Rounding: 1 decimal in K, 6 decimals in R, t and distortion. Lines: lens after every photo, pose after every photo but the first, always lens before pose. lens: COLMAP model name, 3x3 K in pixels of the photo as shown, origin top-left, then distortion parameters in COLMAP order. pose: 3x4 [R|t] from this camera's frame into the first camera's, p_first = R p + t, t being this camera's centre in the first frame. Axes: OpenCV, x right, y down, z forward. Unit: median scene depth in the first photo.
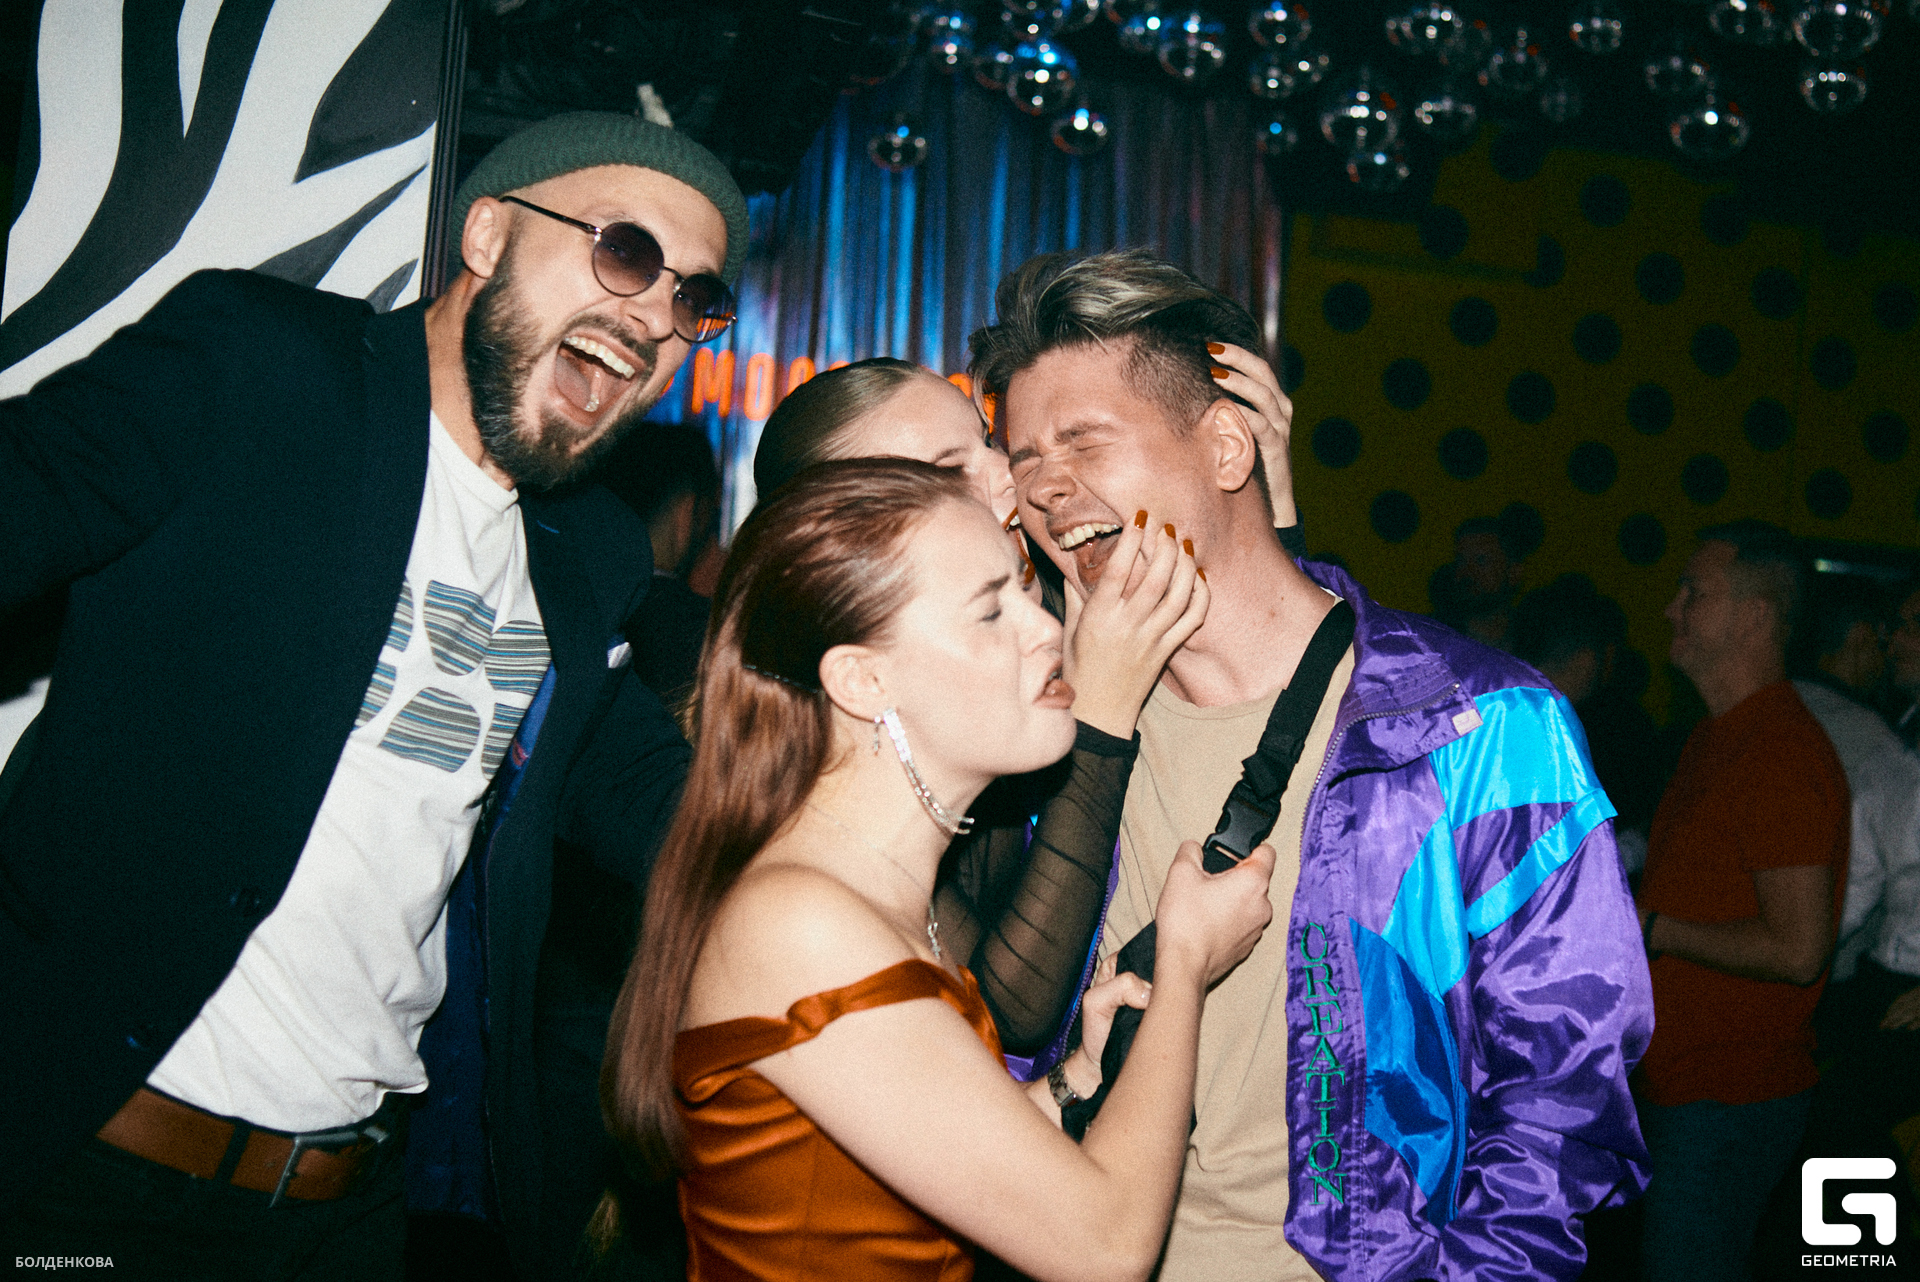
lens RADIAL K [[1925.0, 0, 961.8], [0, 1925.0, 643.1], [0, 0, 1]] dist [-0.051626, 0.000000]
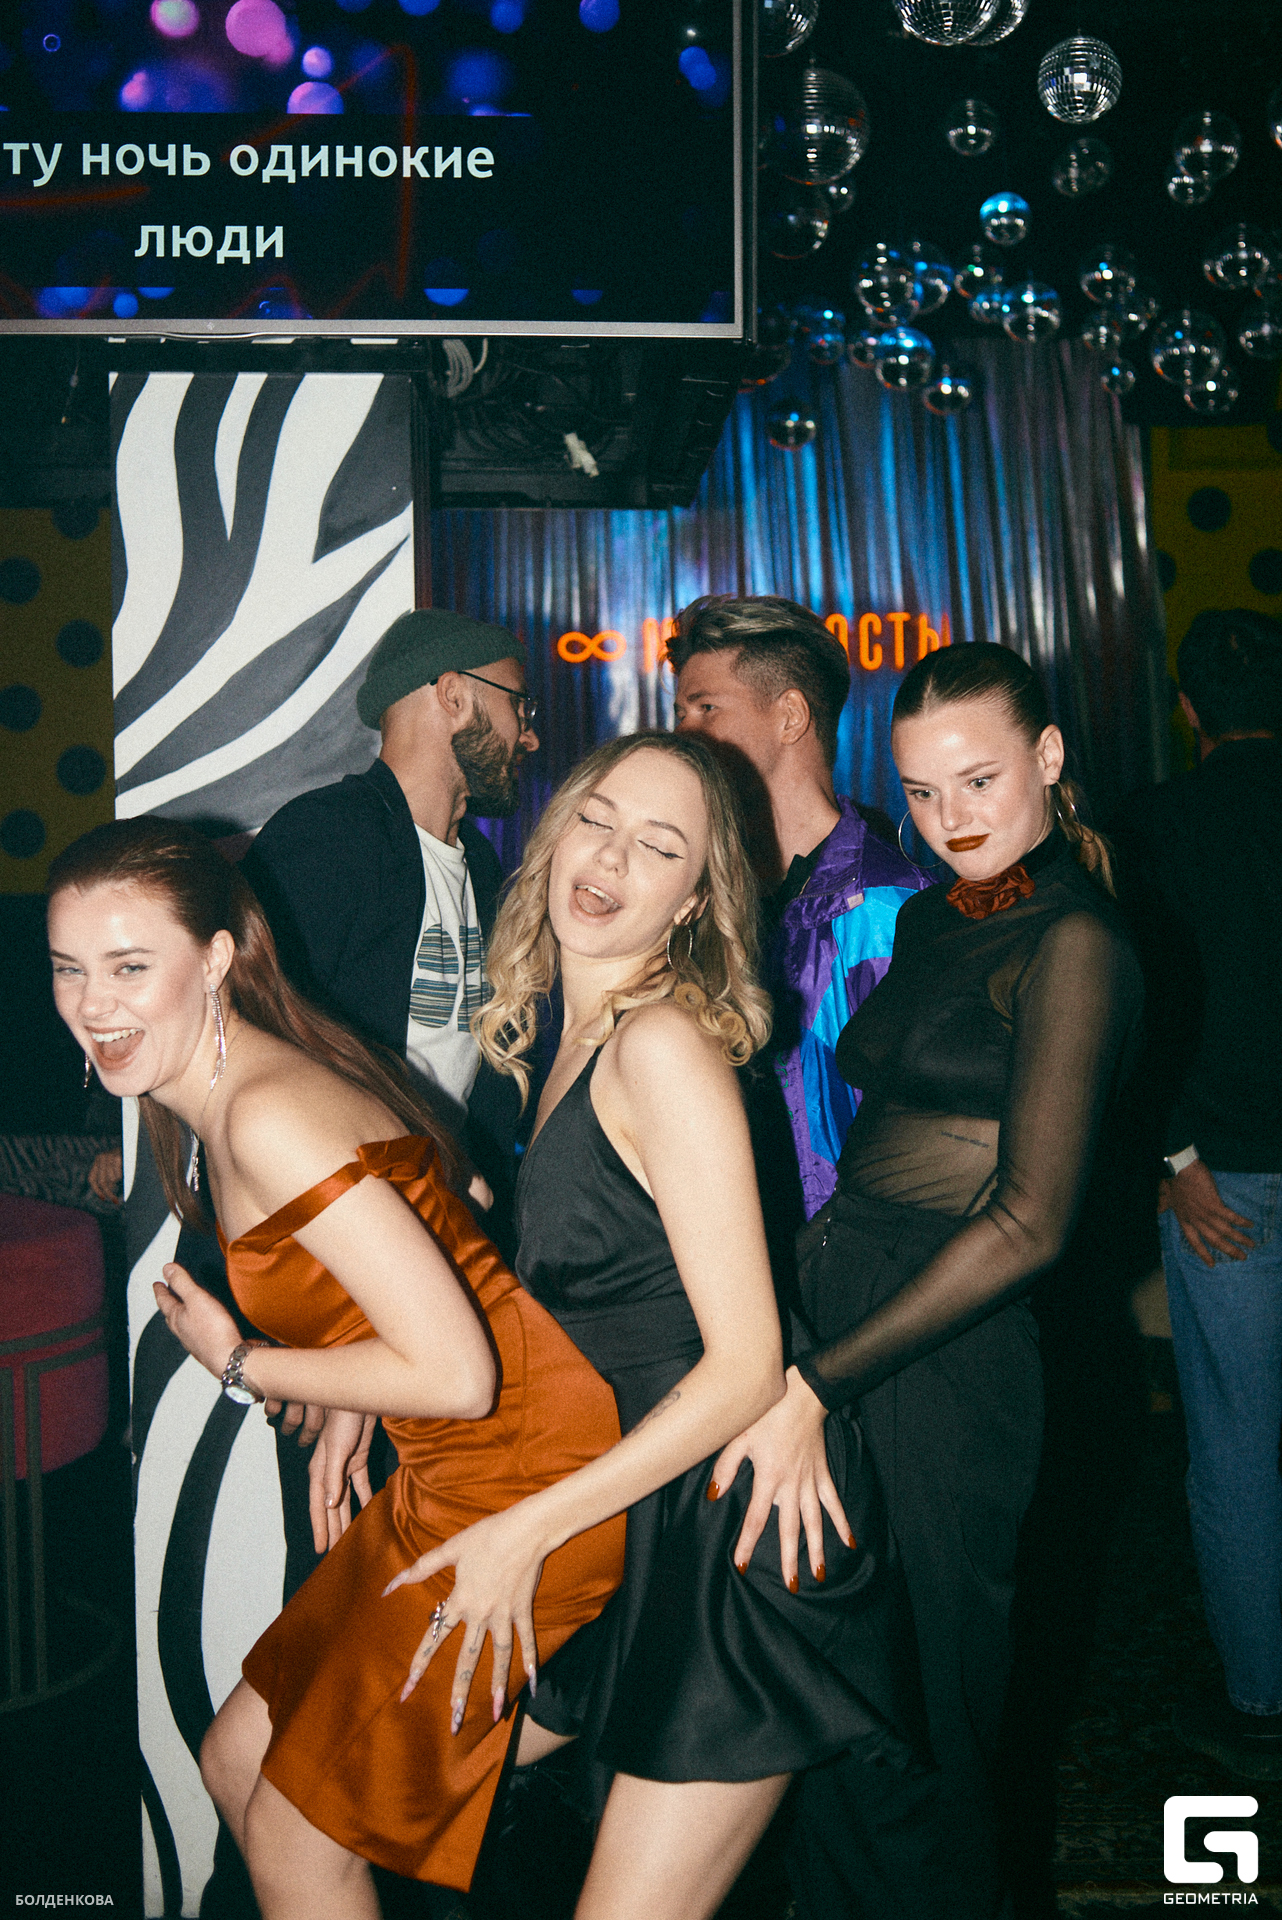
lens RADIAL K [[1925.0, 0, 639.6], [0, 1925.0, 956.7], [0, 0, 1]] dist [-0.051626, 0.000000]
pose [[0.978965, -0.093100, -0.181549, 0.061560], [0.106874, 0.991972, 0.067601, -0.029904], [0.173798, -0.085582, 0.981056, -0.203974]]
